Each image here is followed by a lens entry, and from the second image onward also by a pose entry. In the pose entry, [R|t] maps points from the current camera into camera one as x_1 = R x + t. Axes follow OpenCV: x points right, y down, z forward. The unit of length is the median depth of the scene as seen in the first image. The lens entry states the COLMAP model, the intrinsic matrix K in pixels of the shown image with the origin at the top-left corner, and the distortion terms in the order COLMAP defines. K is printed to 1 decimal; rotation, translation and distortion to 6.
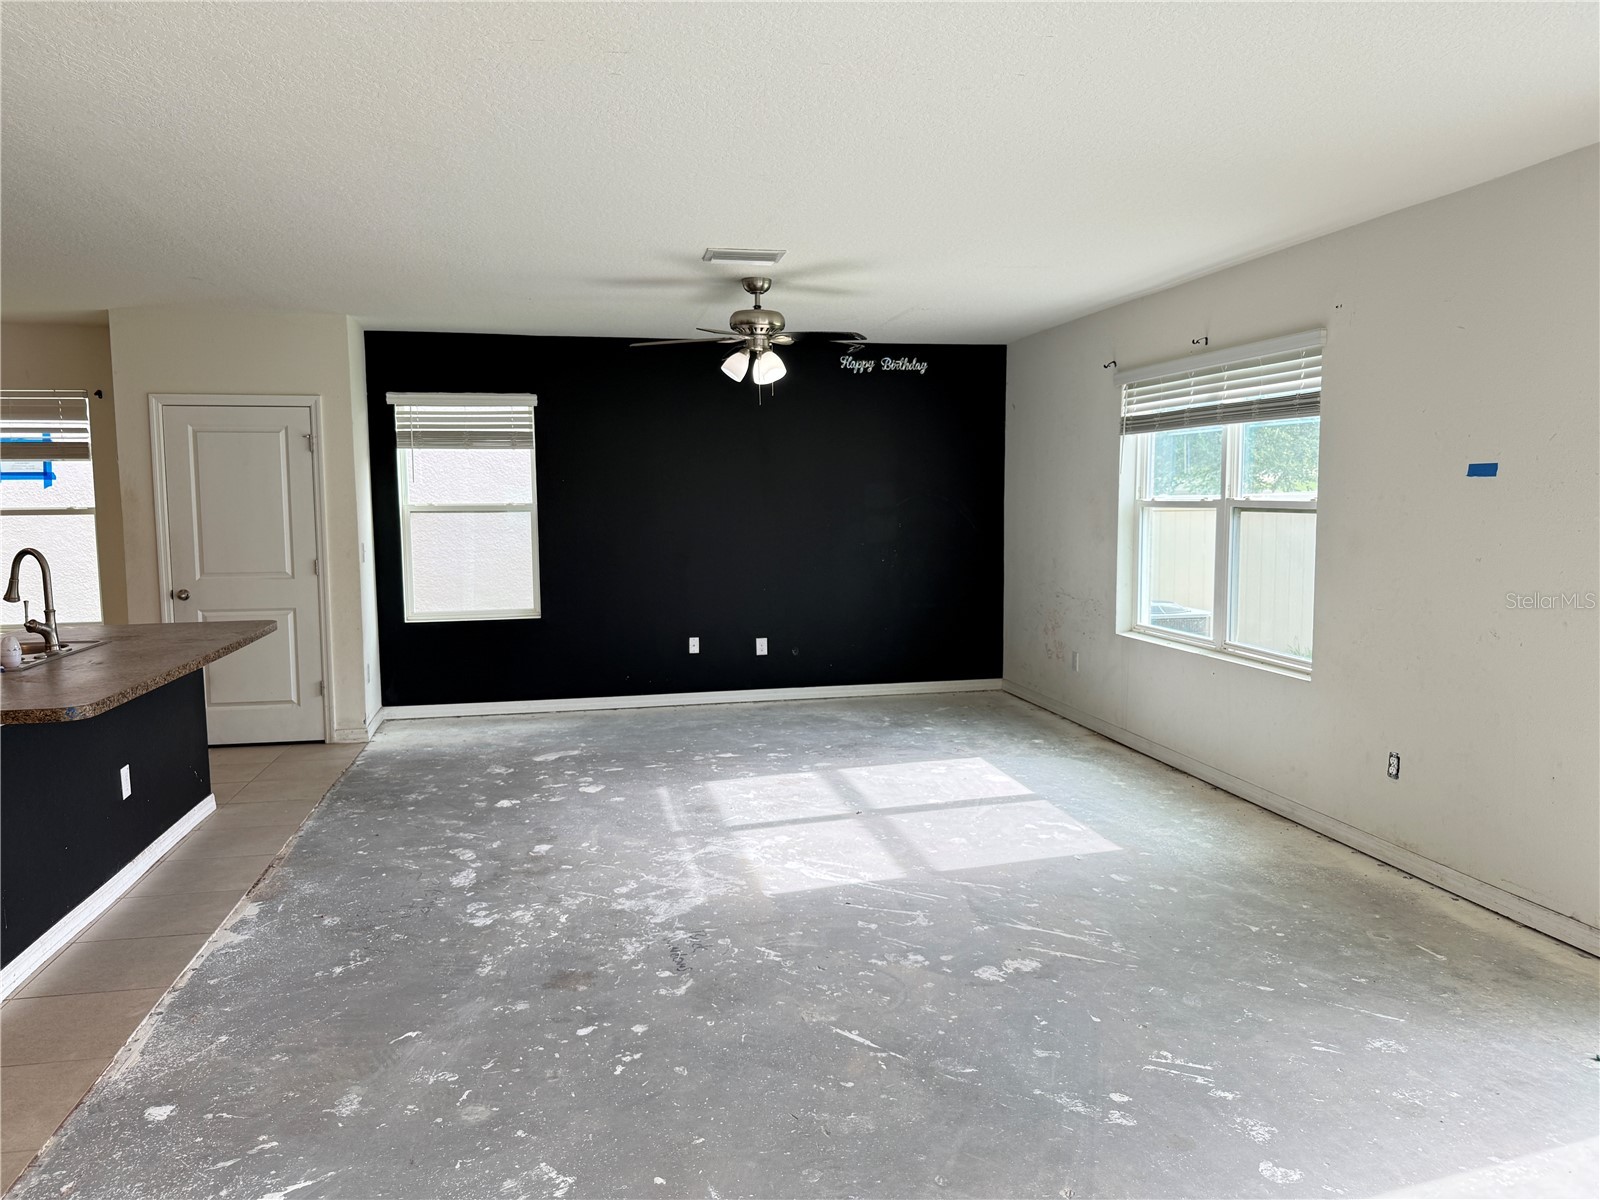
lens RADIAL K [[1129.6, 0, 800.0], [0, 1129.6, 600.0], [0, 0, 1]] dist [-0.004403, -0.006976]
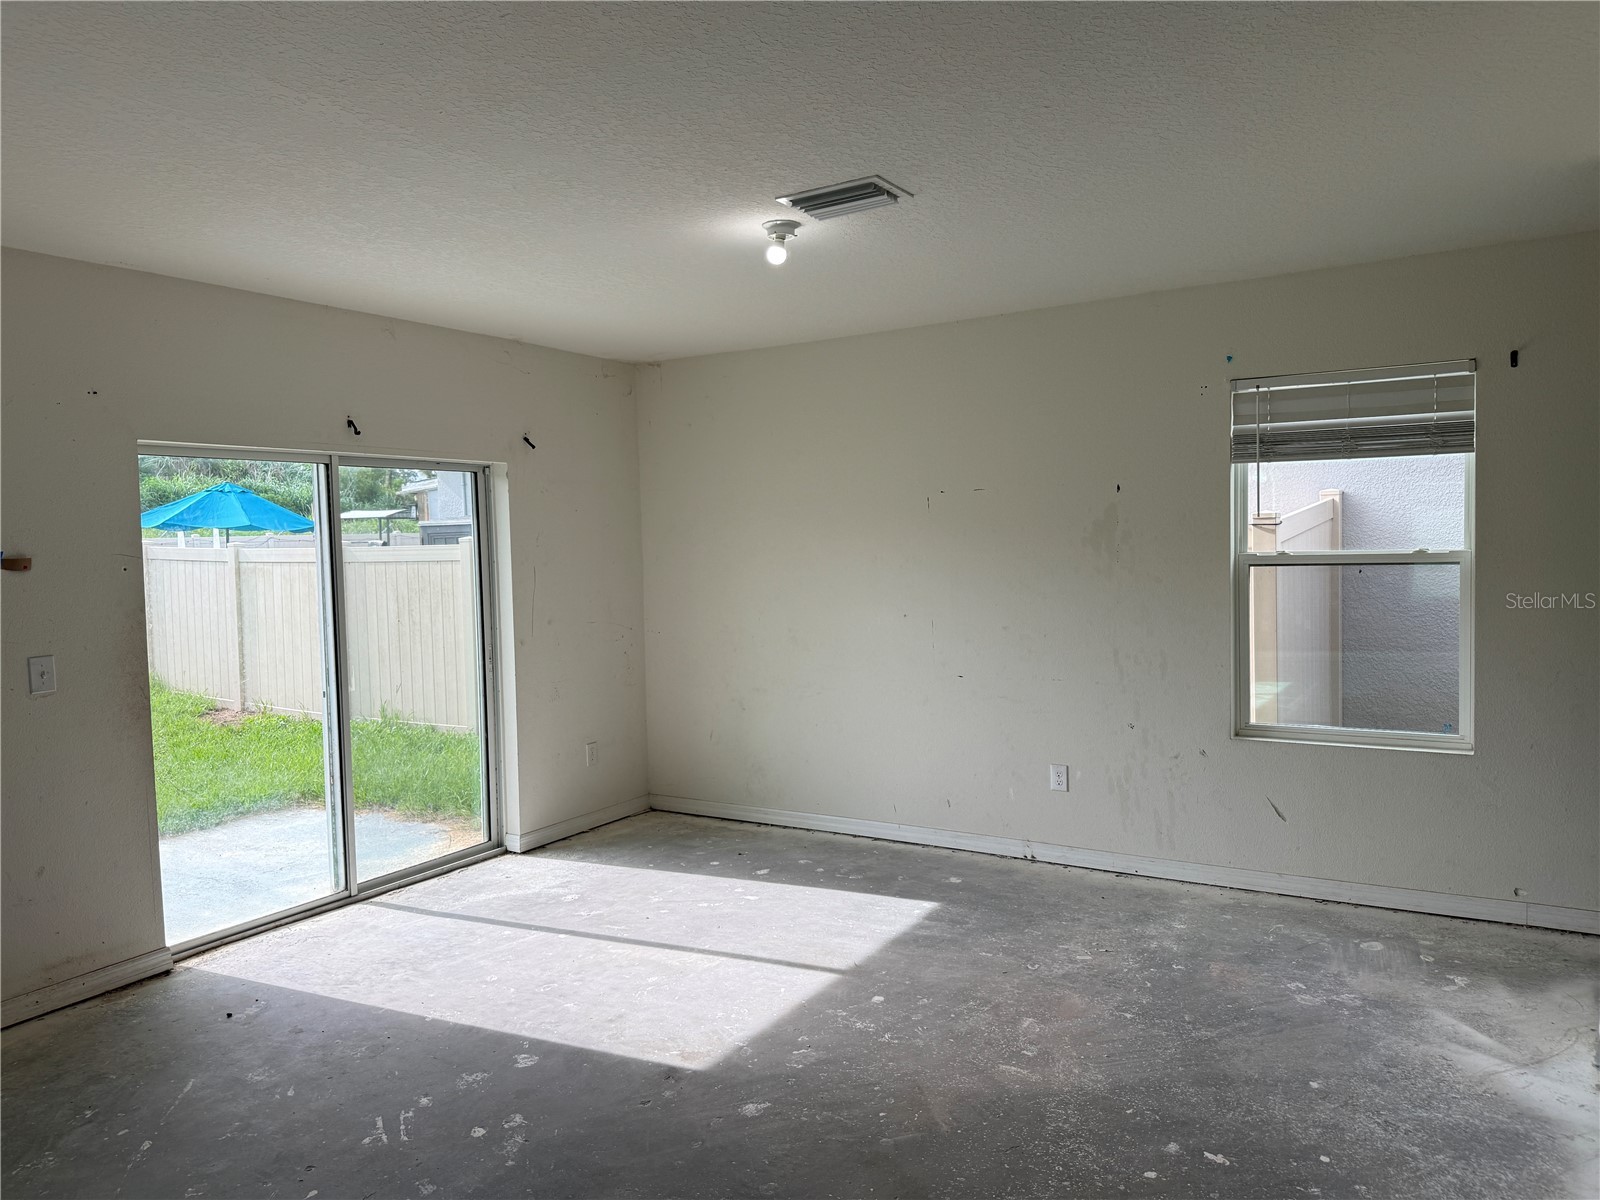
lens RADIAL K [[1091.3, 0, 800.0], [0, 1091.3, 600.0], [0, 0, 1]] dist [0.040789, -0.093211]
pose [[-0.723889, -0.005737, 0.689893, -0.457418], [0.102589, 0.987953, 0.115860, -0.101041], [-0.682247, 0.154645, -0.714580, 1.030044]]
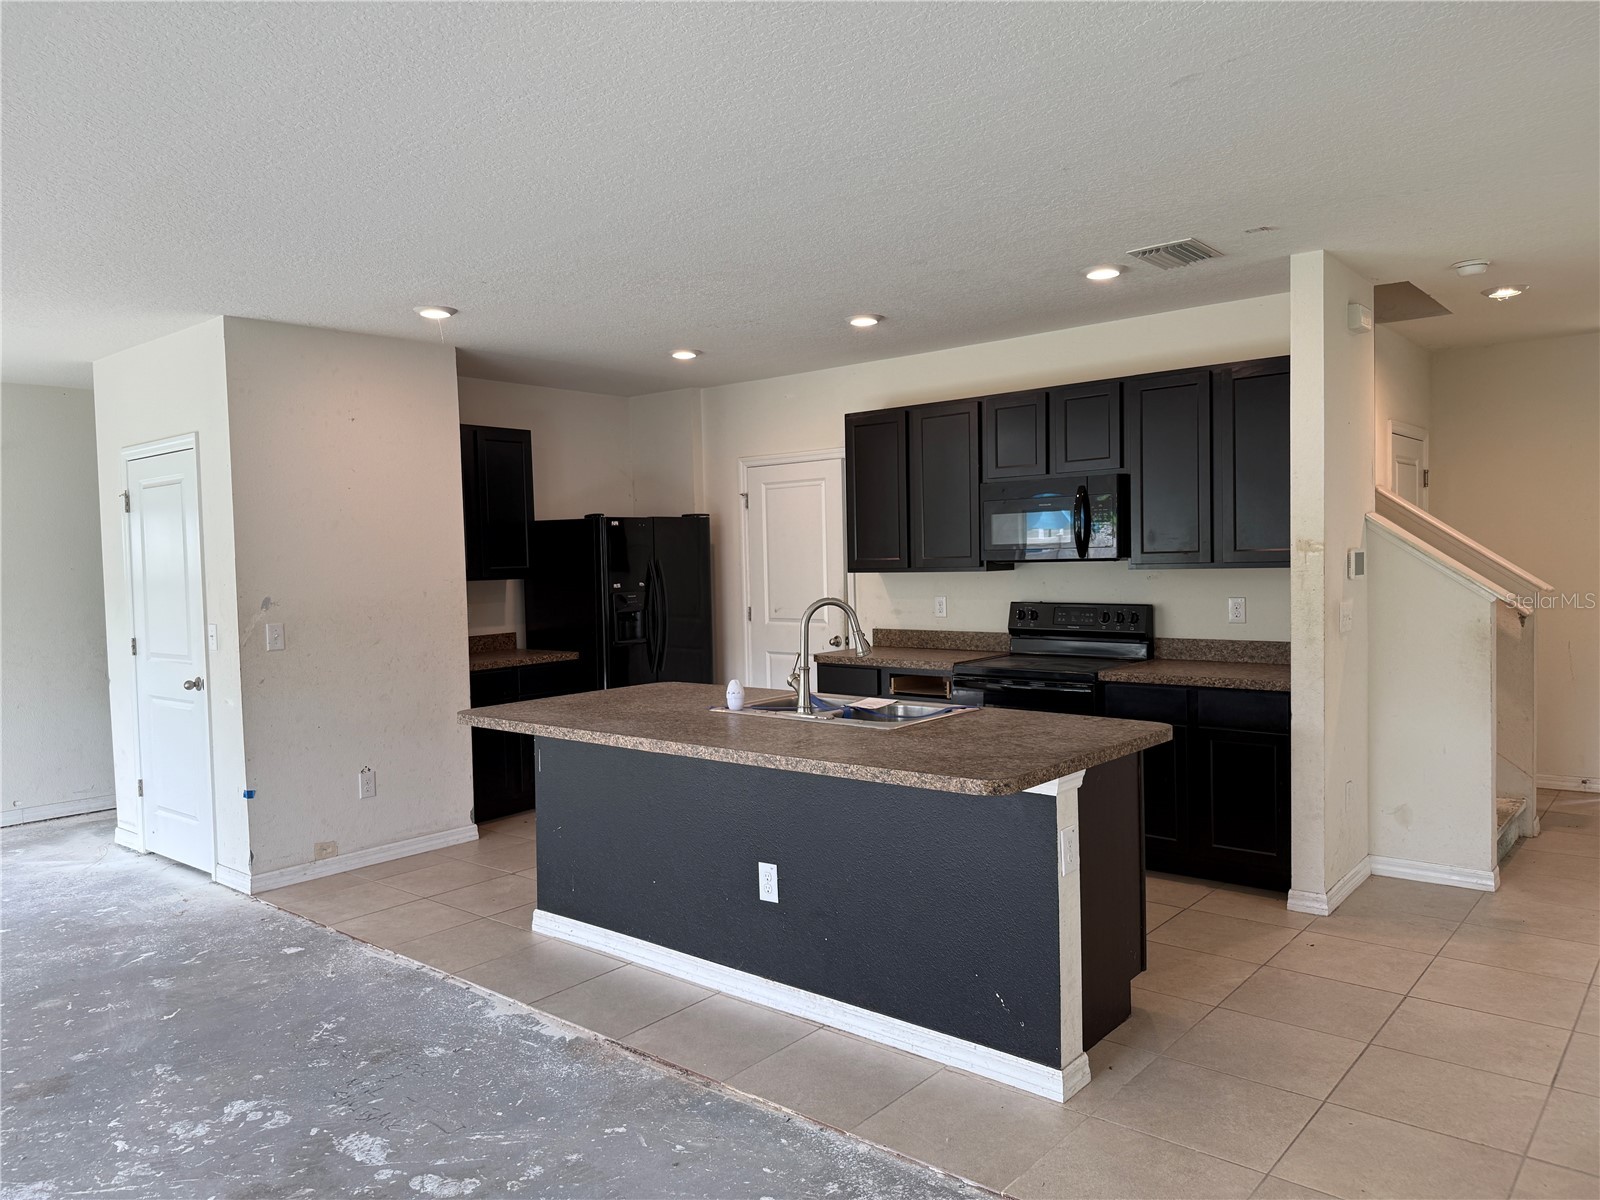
lens RADIAL K [[1129.6, 0, 800.0], [0, 1129.6, 600.0], [0, 0, 1]] dist [-0.004403, -0.006976]
pose [[-0.783568, 0.052063, -0.619121, -0.122333], [-0.030291, 0.992097, 0.121764, -0.160382], [0.620567, 0.114164, -0.775798, 1.762775]]
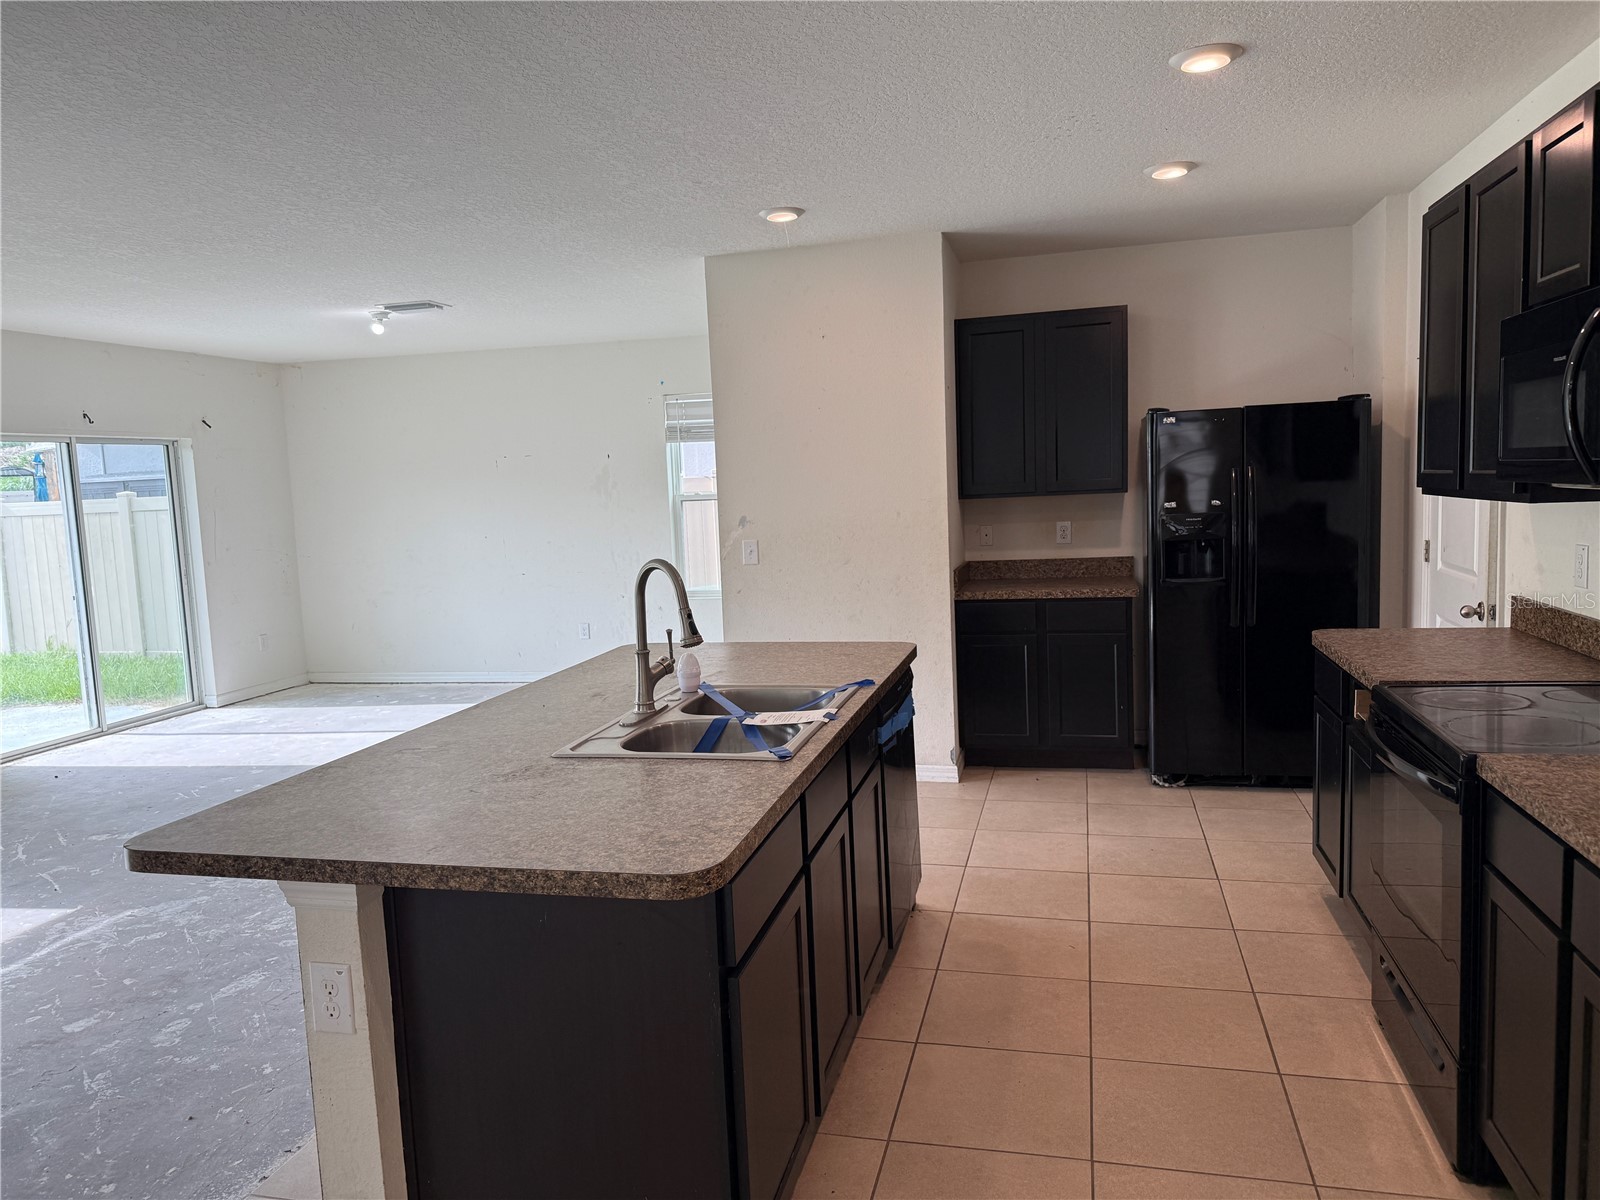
lens RADIAL K [[1091.3, 0, 800.0], [0, 1091.3, 600.0], [0, 0, 1]] dist [0.040789, -0.093211]
pose [[-0.898405, -0.000726, 0.439168, -1.076165], [0.092234, 0.977384, 0.190299, -0.138895], [-0.429374, 0.211472, -0.878019, 1.579979]]
